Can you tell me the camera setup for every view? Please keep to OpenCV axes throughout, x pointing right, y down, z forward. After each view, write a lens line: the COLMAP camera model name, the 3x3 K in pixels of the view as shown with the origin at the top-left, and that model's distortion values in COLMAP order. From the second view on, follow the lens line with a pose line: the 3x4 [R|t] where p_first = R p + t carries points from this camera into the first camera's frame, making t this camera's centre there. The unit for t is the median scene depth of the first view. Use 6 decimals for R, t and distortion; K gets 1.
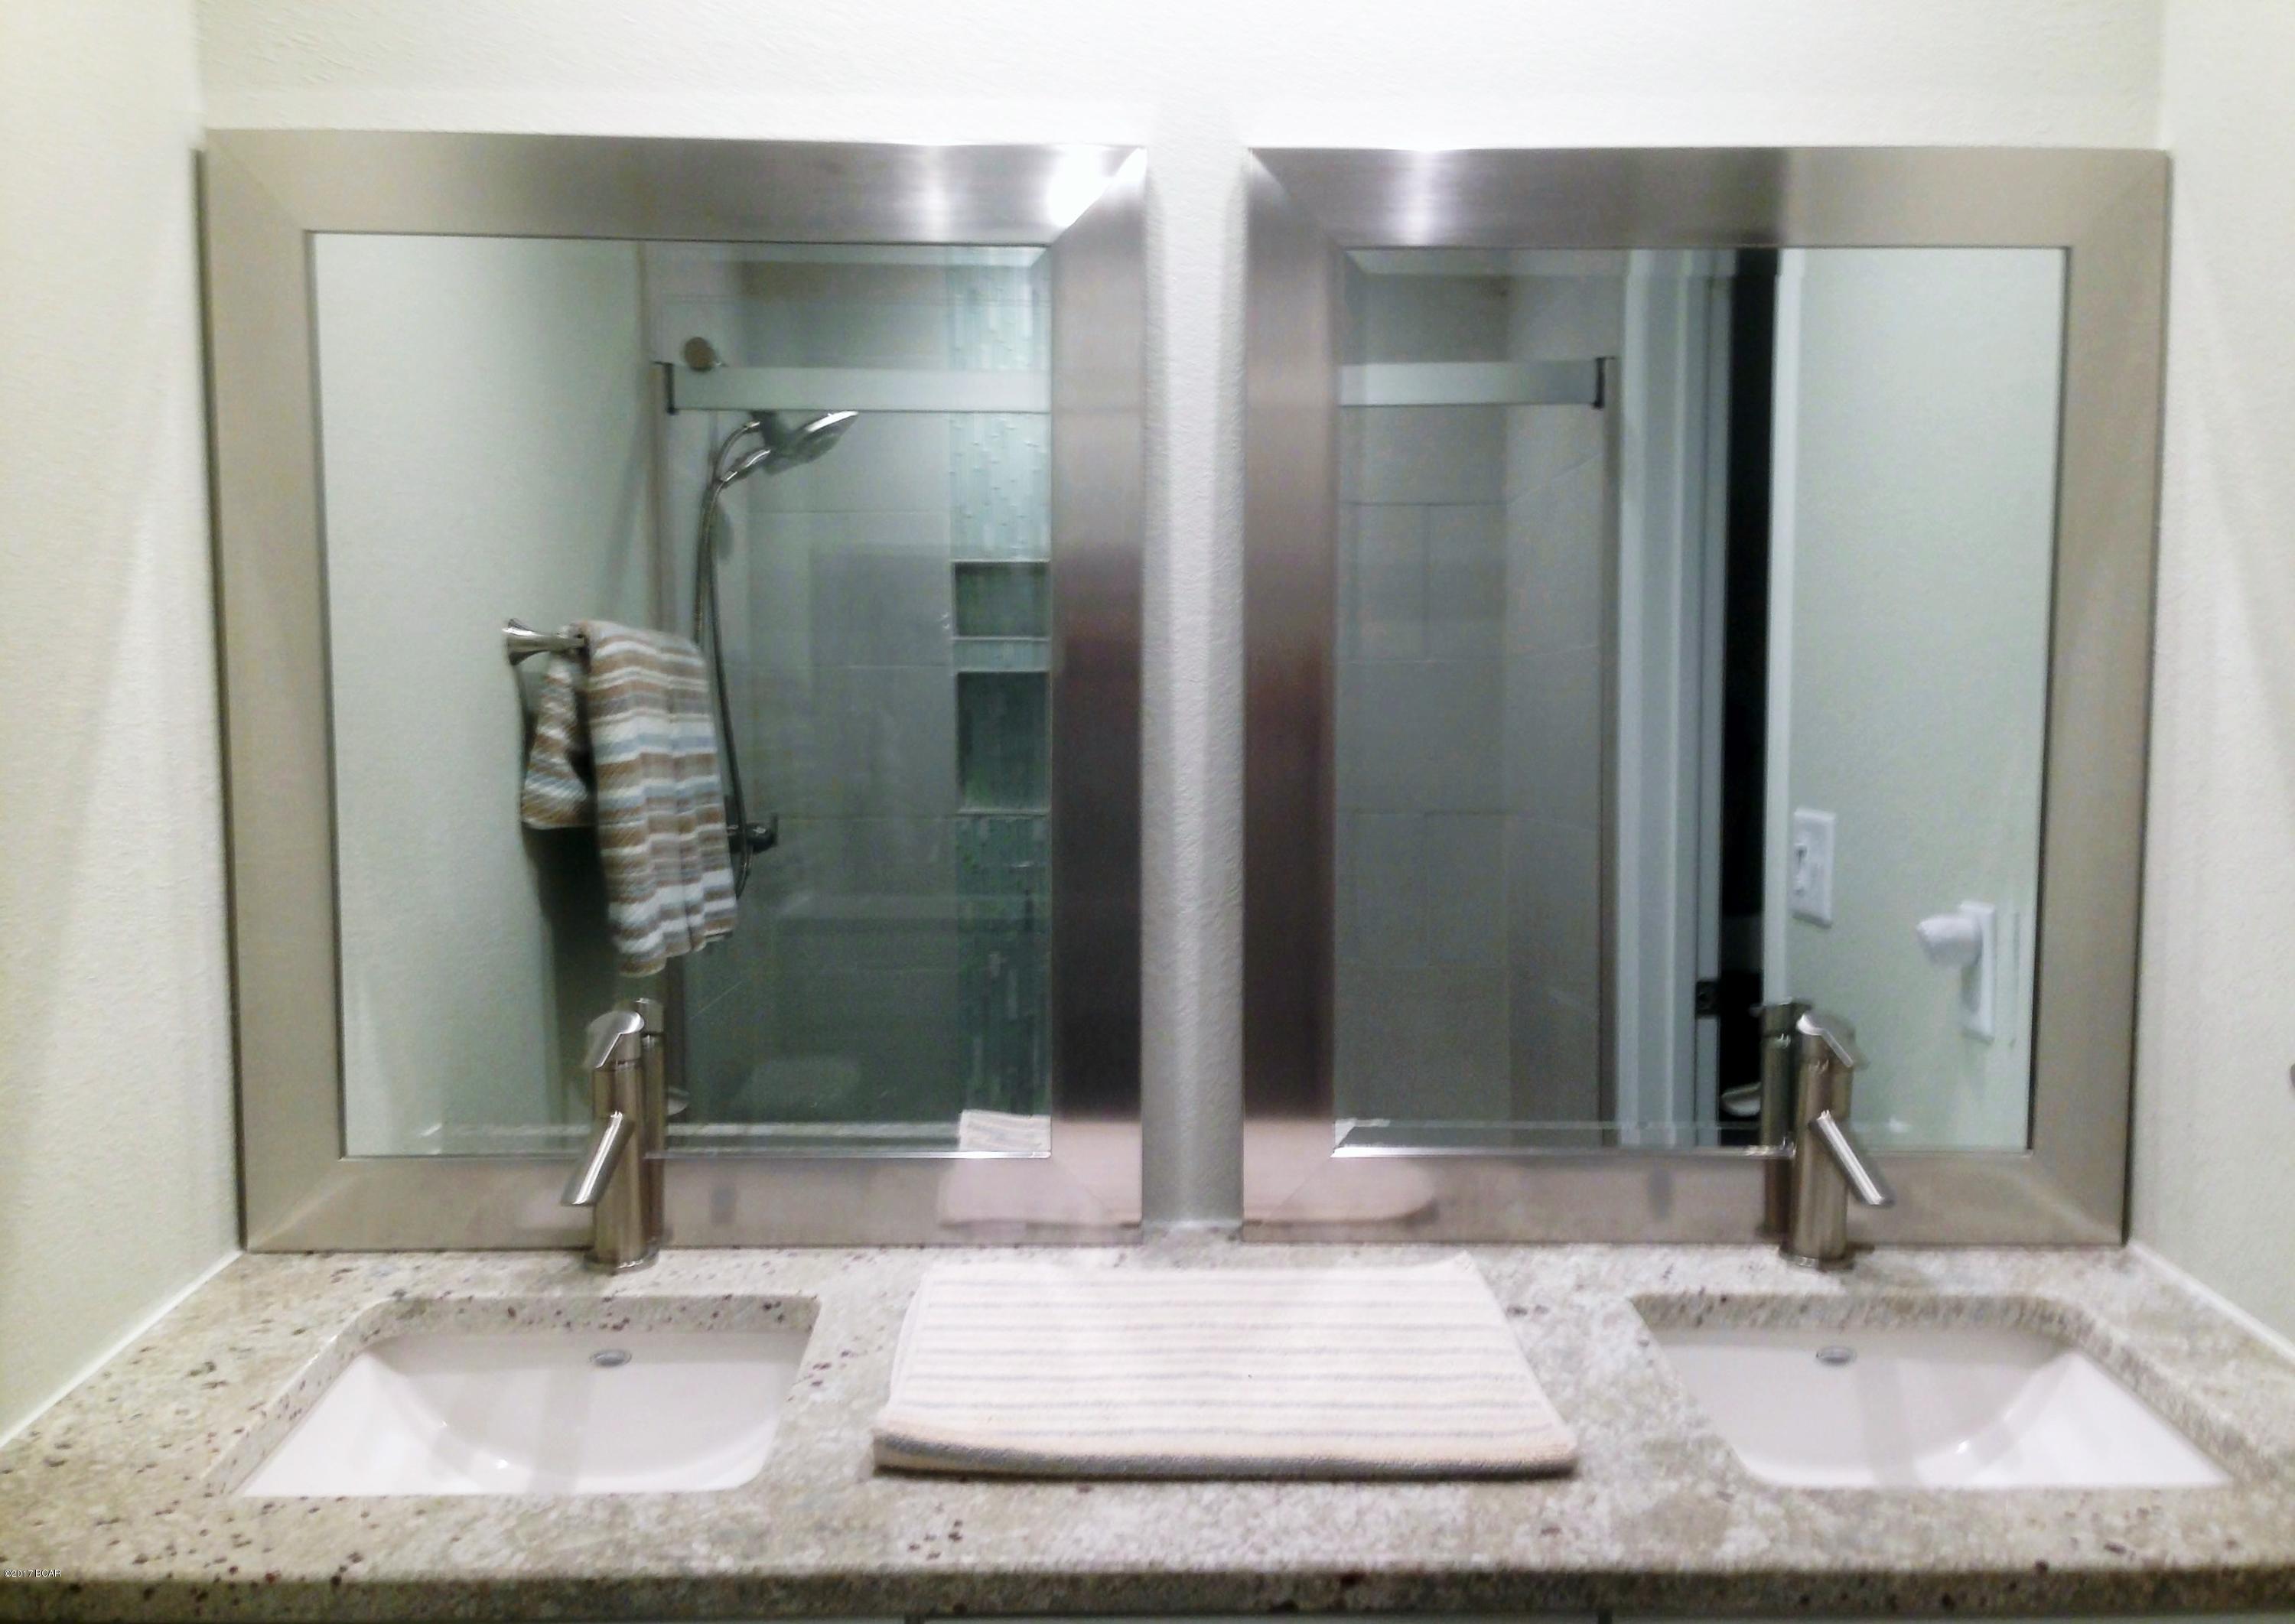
lens RADIAL K [[2188.8, 0, 1139.0], [0, 2188.8, 847.5], [0, 0, 1]] dist [0.141522, -0.243227]
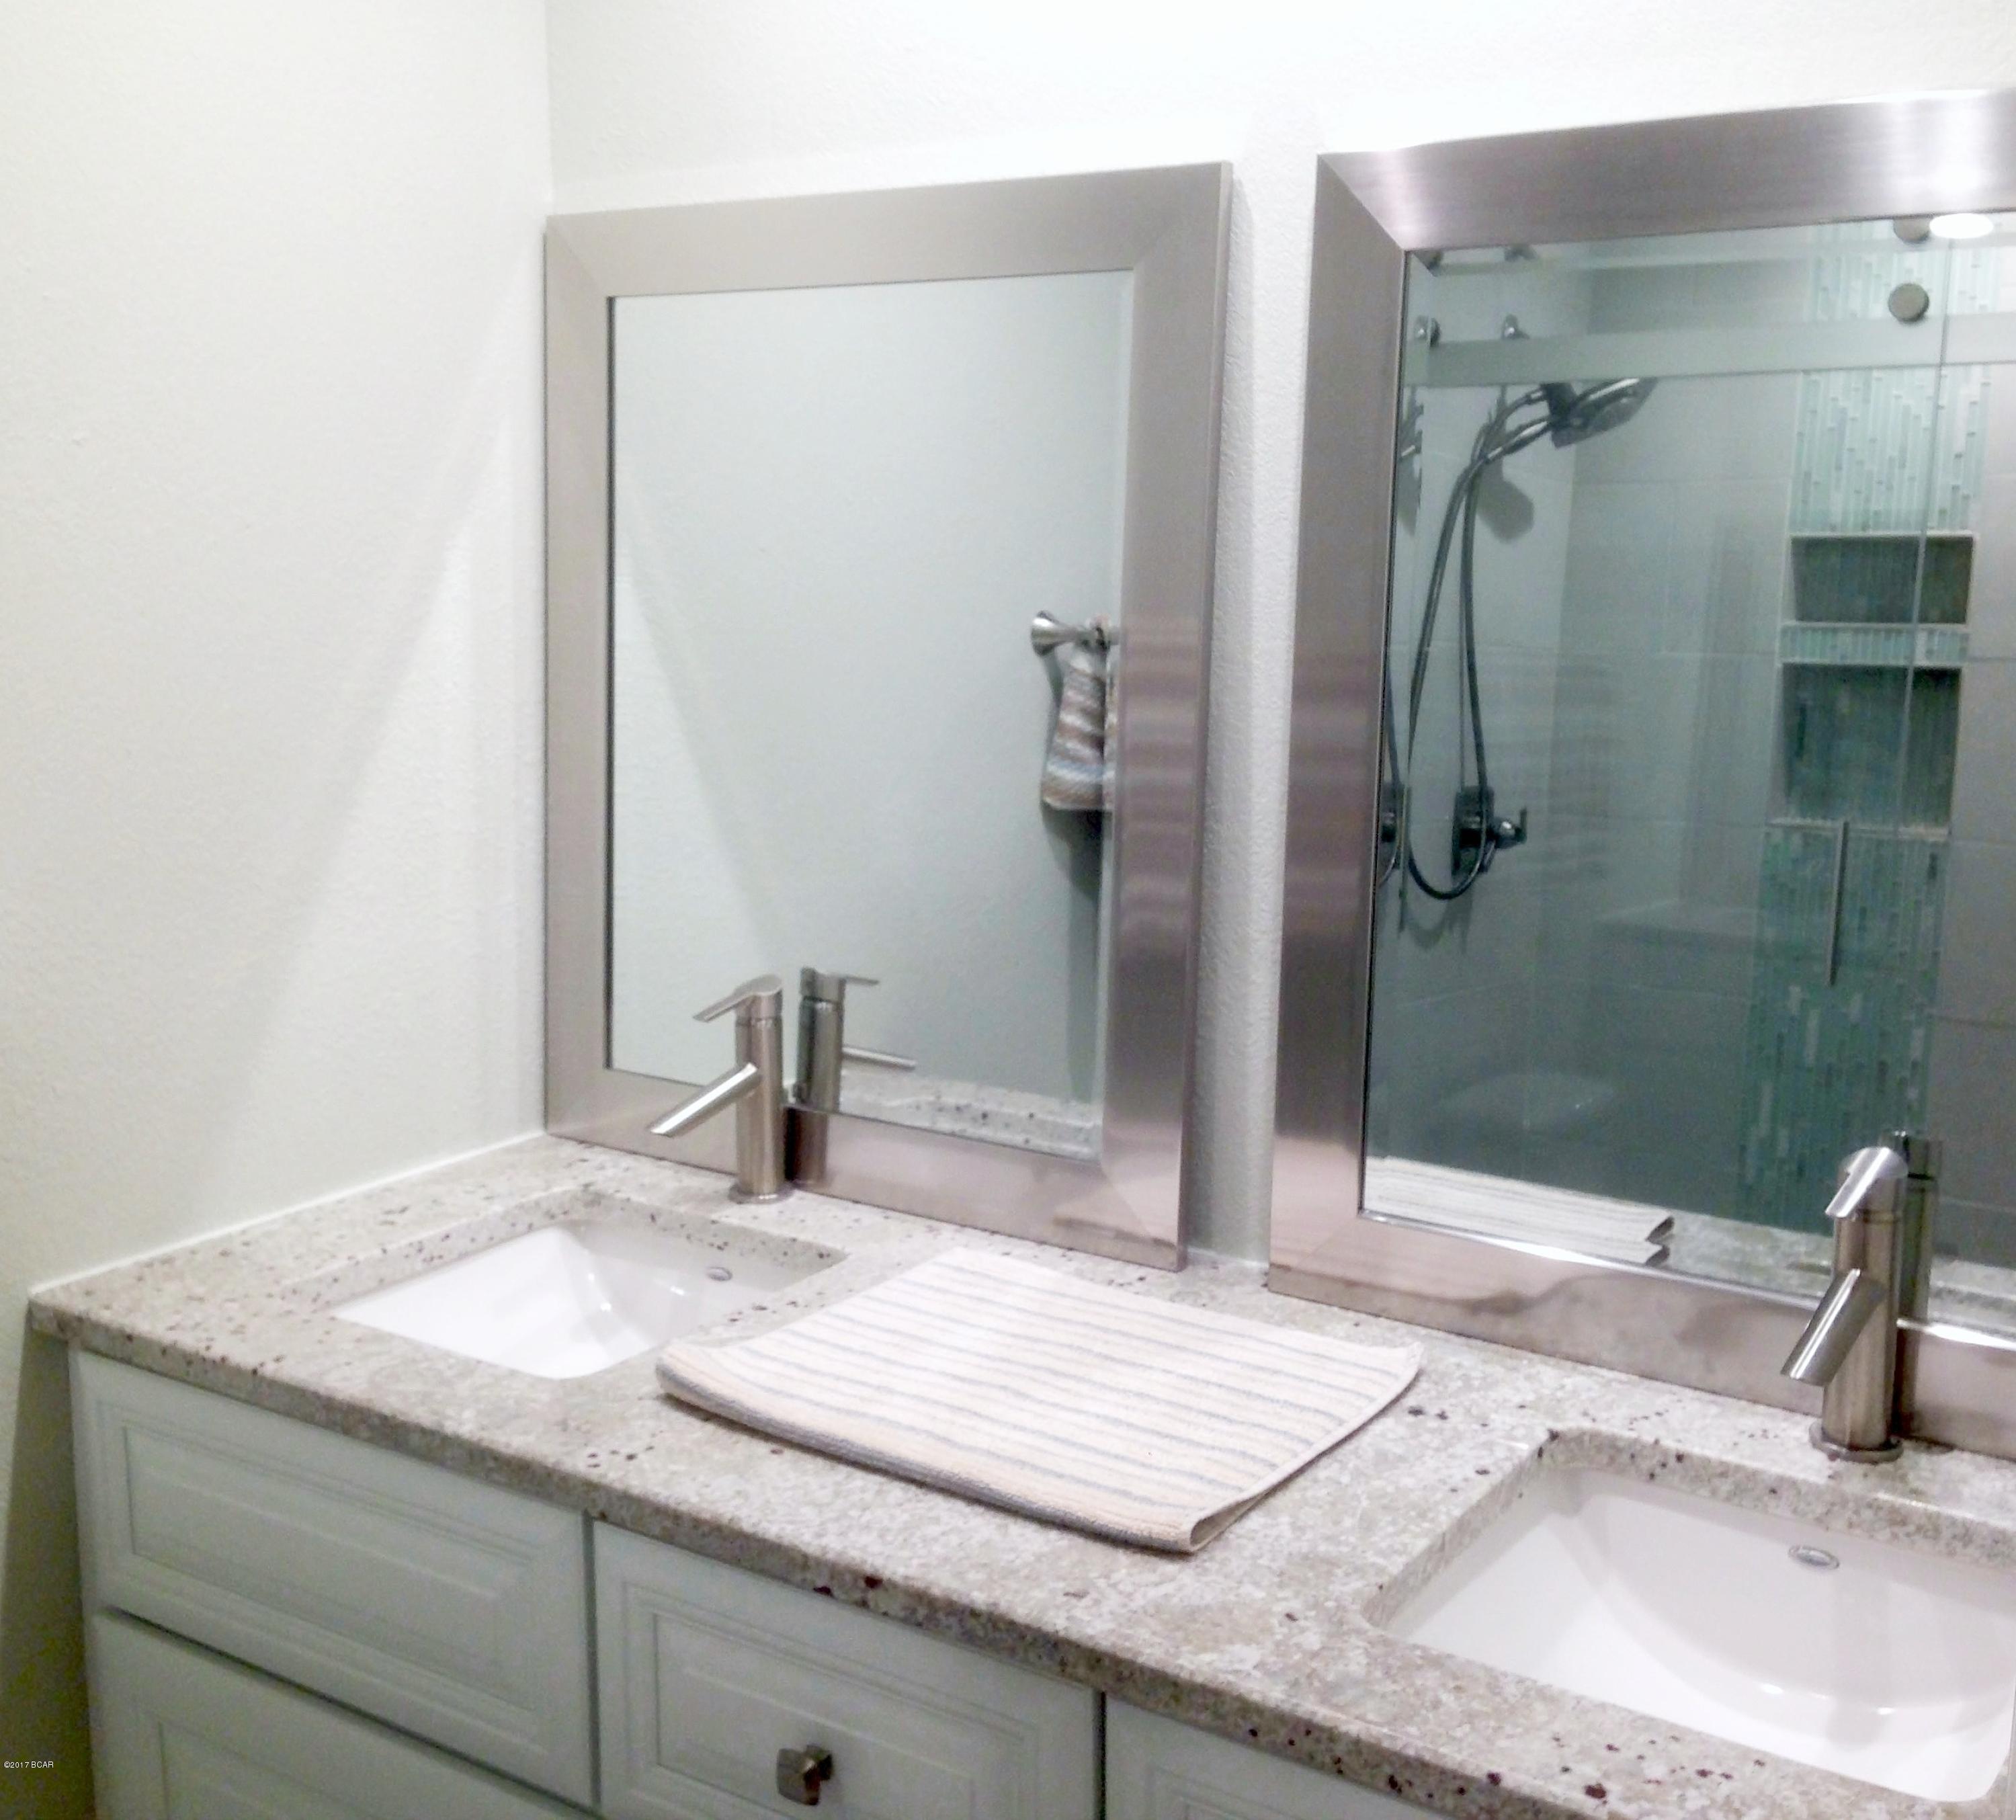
lens RADIAL K [[2346.6, 0, 1008.0], [0, 2346.6, 910.0], [0, 0, 1]] dist [0.098225, -0.056905]
pose [[0.806303, 0.102272, -0.582594, 0.574343], [-0.078024, 0.994722, 0.066635, -0.050535], [0.586334, -0.008272, 0.810027, 0.096460]]
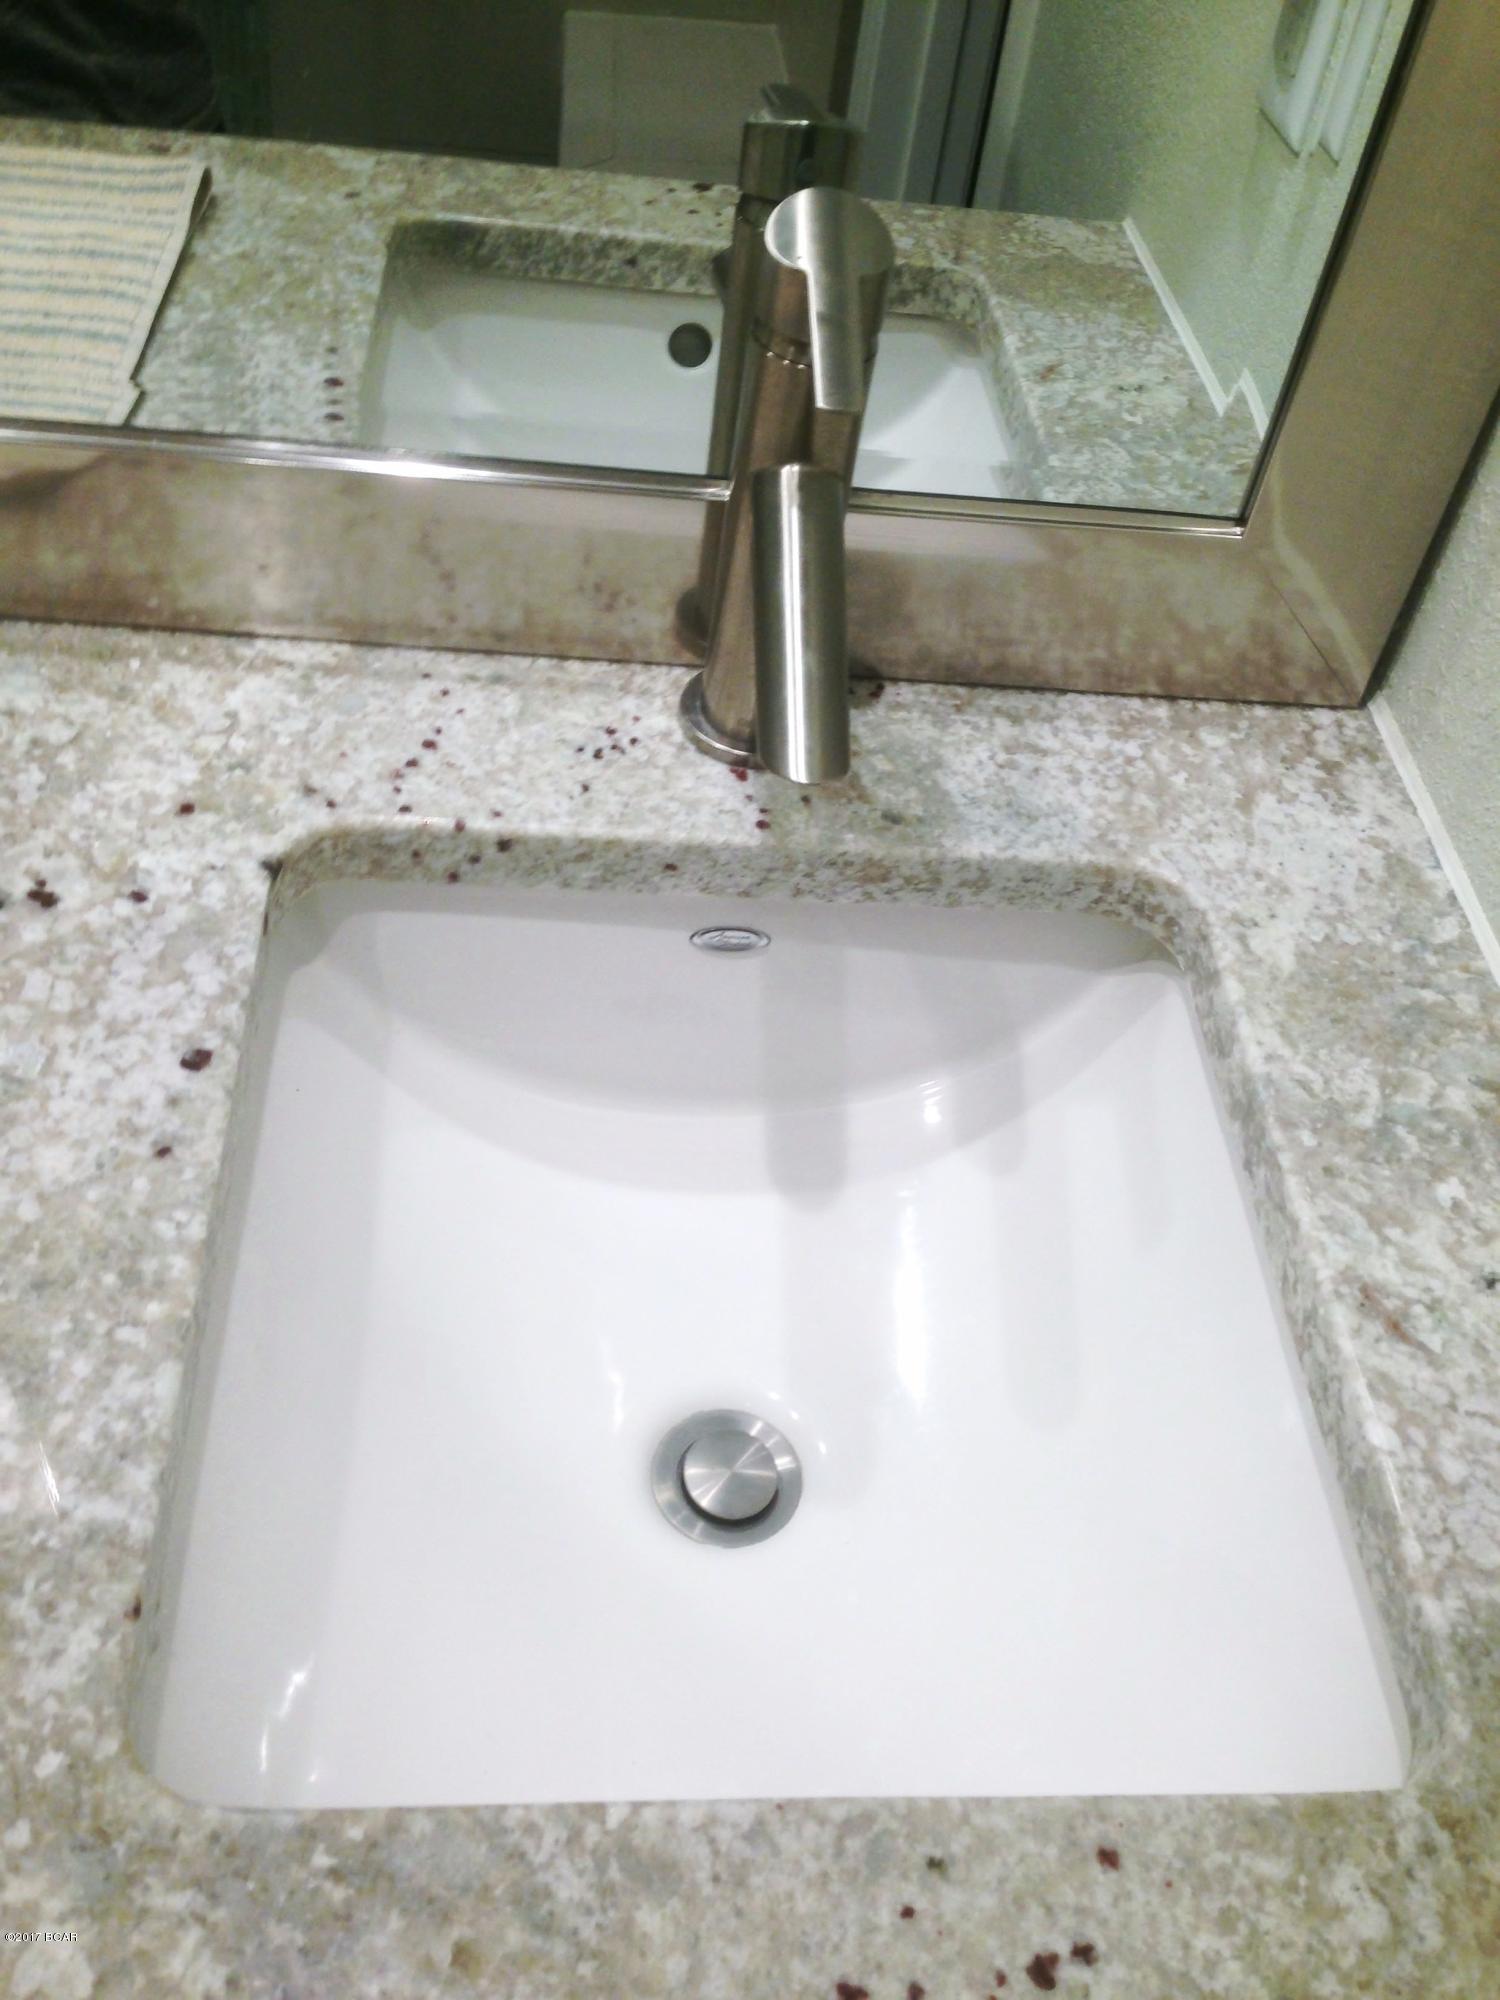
lens RADIAL K [[1885.1, 0, 791.2], [0, 1885.1, 966.4], [0, 0, 1]] dist [0.051107, -0.026446]
pose [[0.992112, 0.057747, 0.111260, 0.282921], [-0.114660, 0.776769, 0.619260, -0.033283], [-0.050663, -0.627132, 0.777263, 0.670336]]
